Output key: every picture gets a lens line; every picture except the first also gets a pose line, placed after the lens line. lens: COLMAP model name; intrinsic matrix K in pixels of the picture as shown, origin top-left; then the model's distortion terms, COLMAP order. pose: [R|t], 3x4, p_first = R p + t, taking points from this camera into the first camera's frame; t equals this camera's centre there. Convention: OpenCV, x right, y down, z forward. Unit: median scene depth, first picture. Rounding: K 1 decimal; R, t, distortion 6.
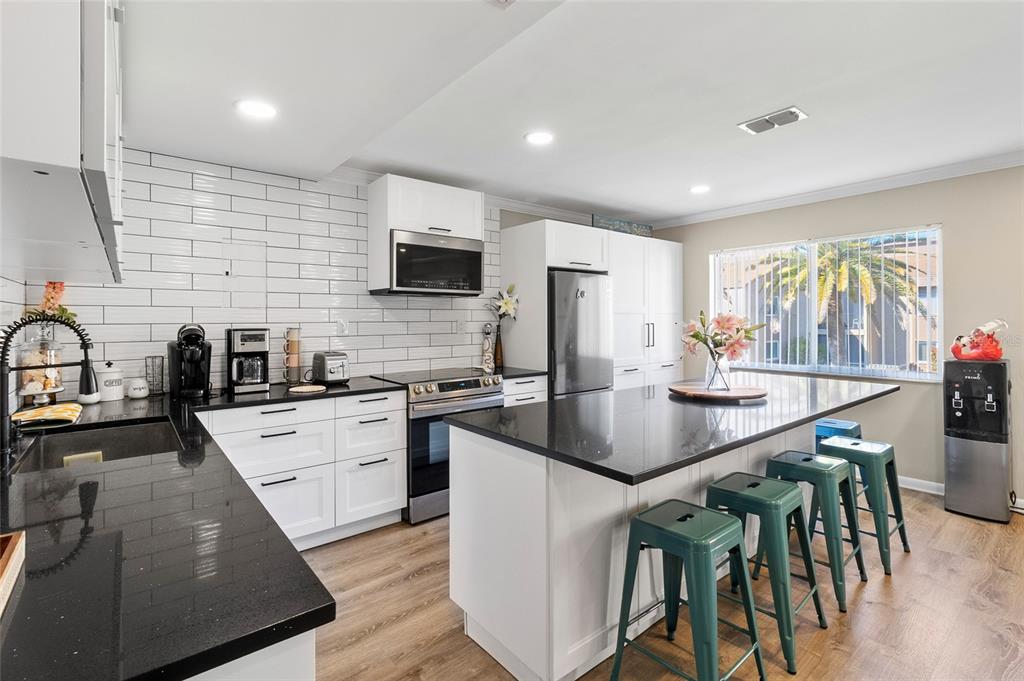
lens RADIAL K [[473.0, 0, 520.5], [0, 473.0, 319.7], [0, 0, 1]] dist [-0.000529, -0.000553]
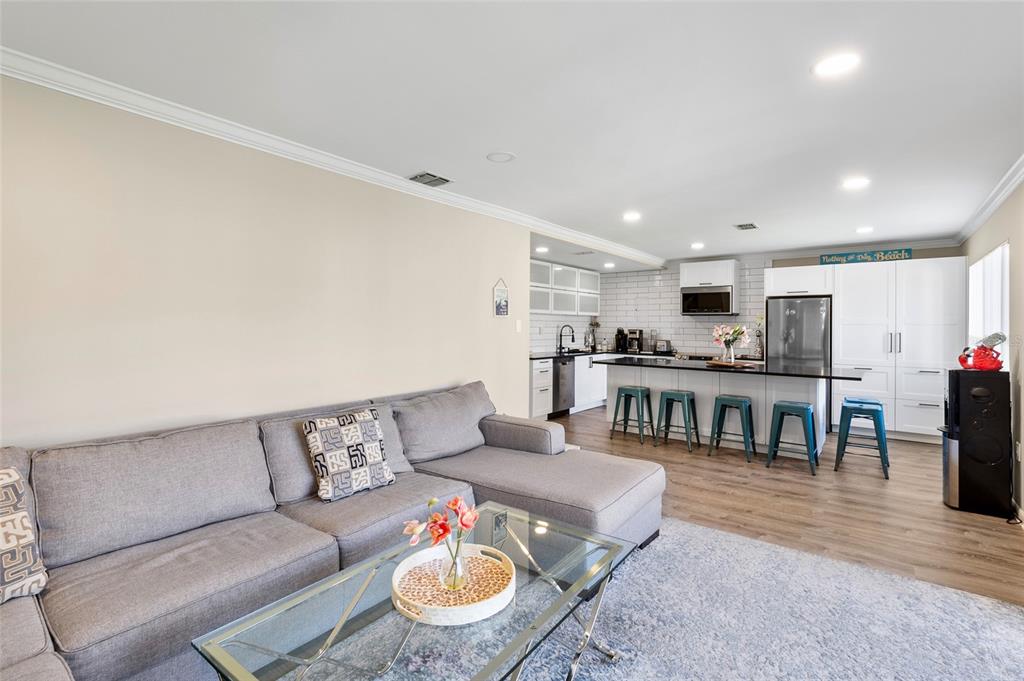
lens RADIAL K [[473.0, 0, 520.5], [0, 473.0, 319.7], [0, 0, 1]] dist [-0.000529, -0.000553]
pose [[0.236302, -0.005429, -0.971665, 1.690915], [-0.009385, 0.999925, -0.007870, -0.010139], [0.971634, 0.010979, 0.236233, -0.279637]]
